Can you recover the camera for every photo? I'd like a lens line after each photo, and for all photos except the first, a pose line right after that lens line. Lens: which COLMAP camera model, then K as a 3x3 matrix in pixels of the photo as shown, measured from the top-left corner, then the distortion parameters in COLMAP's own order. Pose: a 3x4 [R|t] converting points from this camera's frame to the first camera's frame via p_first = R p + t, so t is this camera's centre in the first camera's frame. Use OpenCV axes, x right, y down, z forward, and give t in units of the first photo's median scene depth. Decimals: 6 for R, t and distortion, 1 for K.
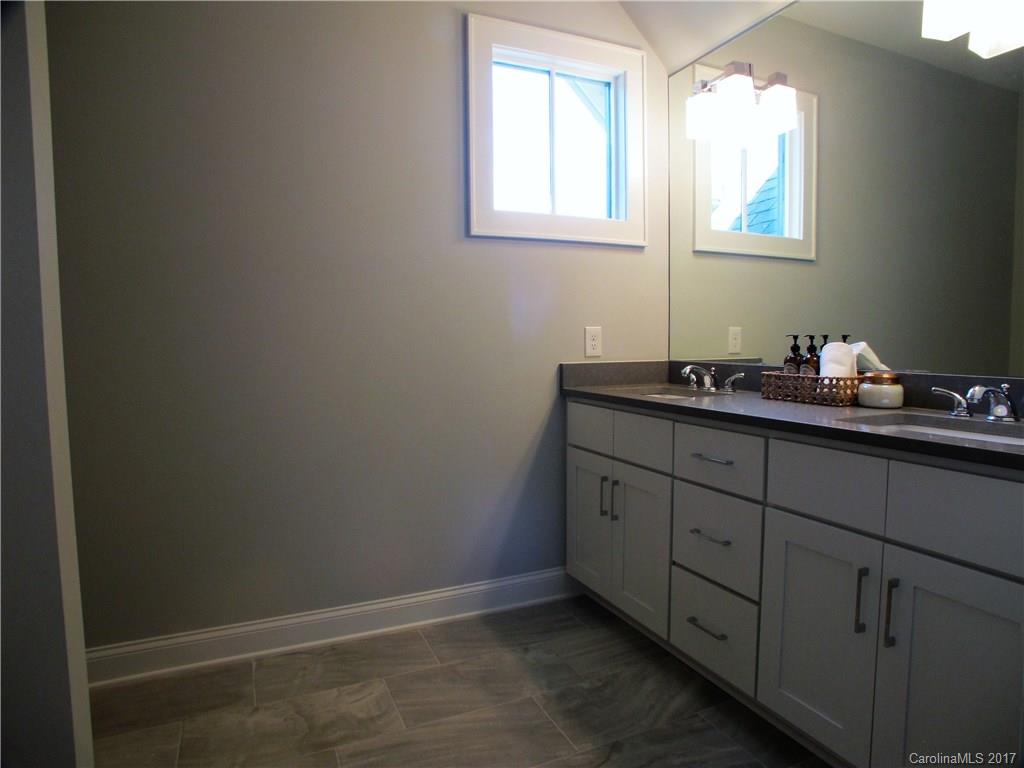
lens RADIAL K [[621.9, 0, 512.0], [0, 621.9, 384.0], [0, 0, 1]] dist [-0.130258, 0.063636]
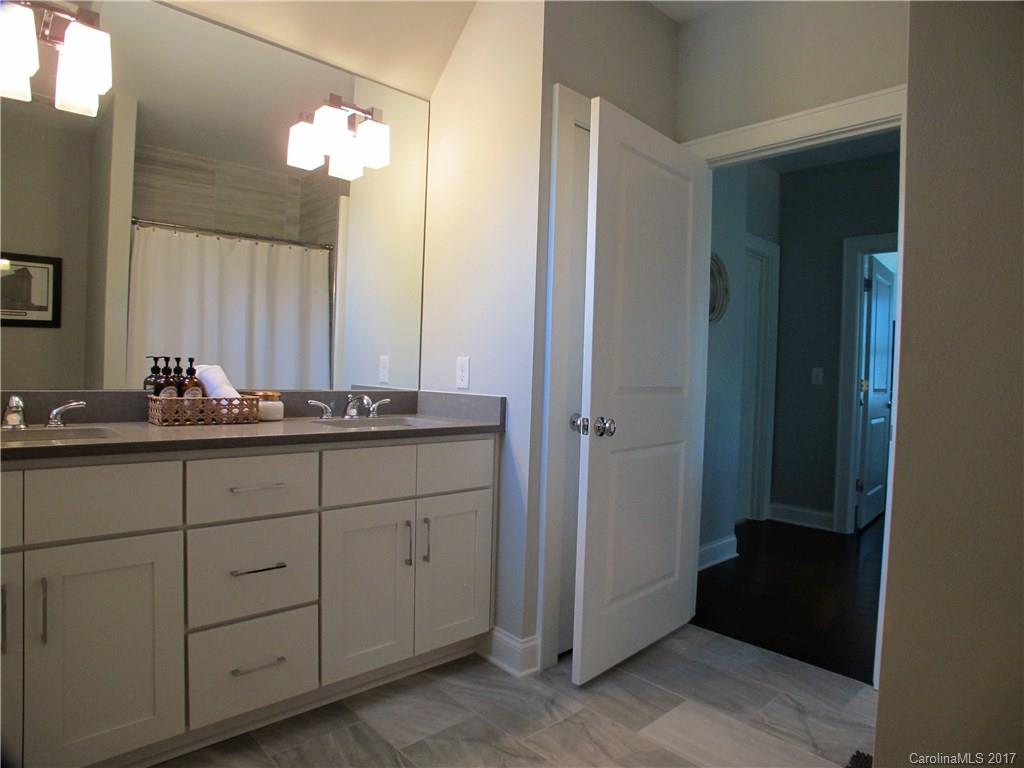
lens RADIAL K [[660.3, 0, 512.0], [0, 660.3, 384.0], [0, 0, 1]] dist [-0.047215, 0.001892]
pose [[-0.328627, -0.025577, 0.944114, -0.780481], [0.038363, 0.998447, 0.040403, -0.067712], [-0.943680, 0.049497, -0.327135, 0.955106]]
